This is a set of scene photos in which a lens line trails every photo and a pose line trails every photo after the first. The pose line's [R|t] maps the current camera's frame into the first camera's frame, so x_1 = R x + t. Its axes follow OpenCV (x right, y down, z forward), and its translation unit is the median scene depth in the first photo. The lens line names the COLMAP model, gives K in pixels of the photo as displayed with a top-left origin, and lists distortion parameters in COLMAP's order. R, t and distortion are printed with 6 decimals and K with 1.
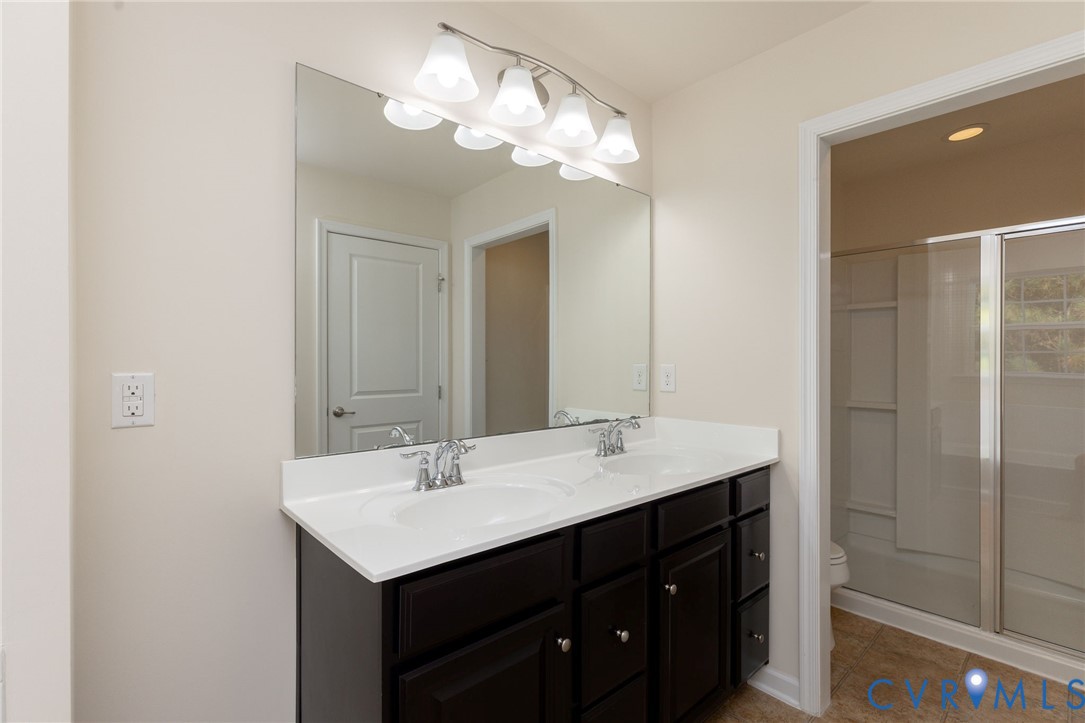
lens RADIAL K [[504.3, 0, 544.2], [0, 504.3, 354.1], [0, 0, 1]] dist [0.000461, 0.000405]
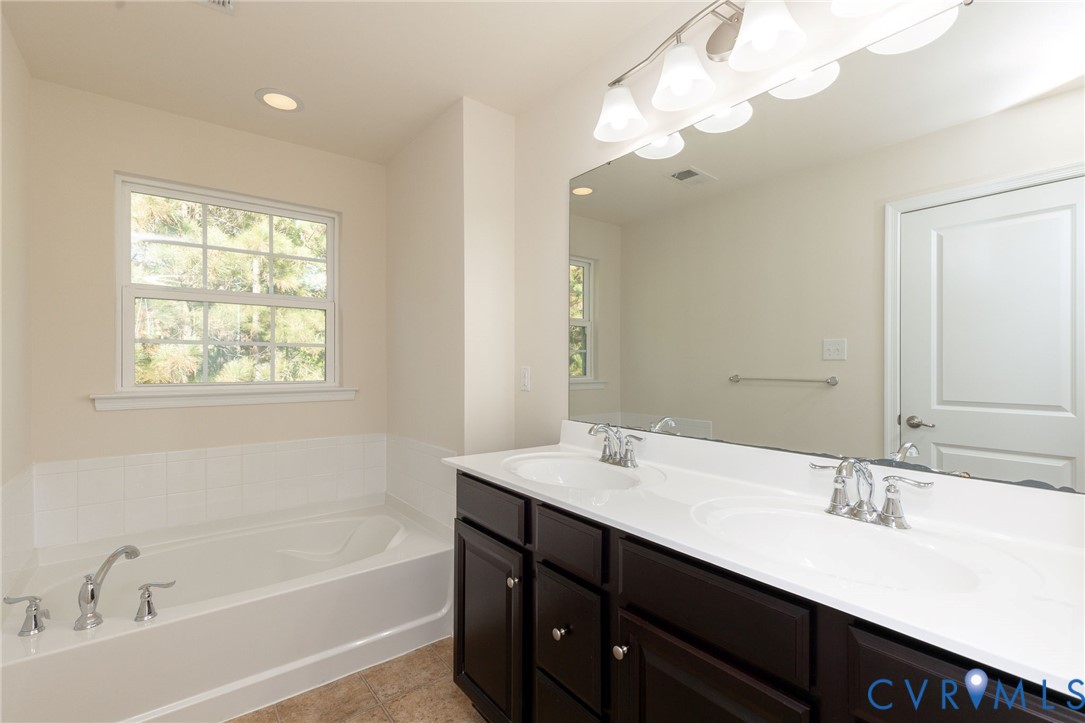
lens RADIAL K [[488.8, 0, 542.5], [0, 488.8, 361.5], [0, 0, 1]] dist [-0.000981, -0.000082]
pose [[-0.061696, -0.005283, -0.998081, 0.969543], [0.011819, 0.999912, -0.006024, 0.021961], [0.998025, -0.012168, -0.061628, 0.896377]]
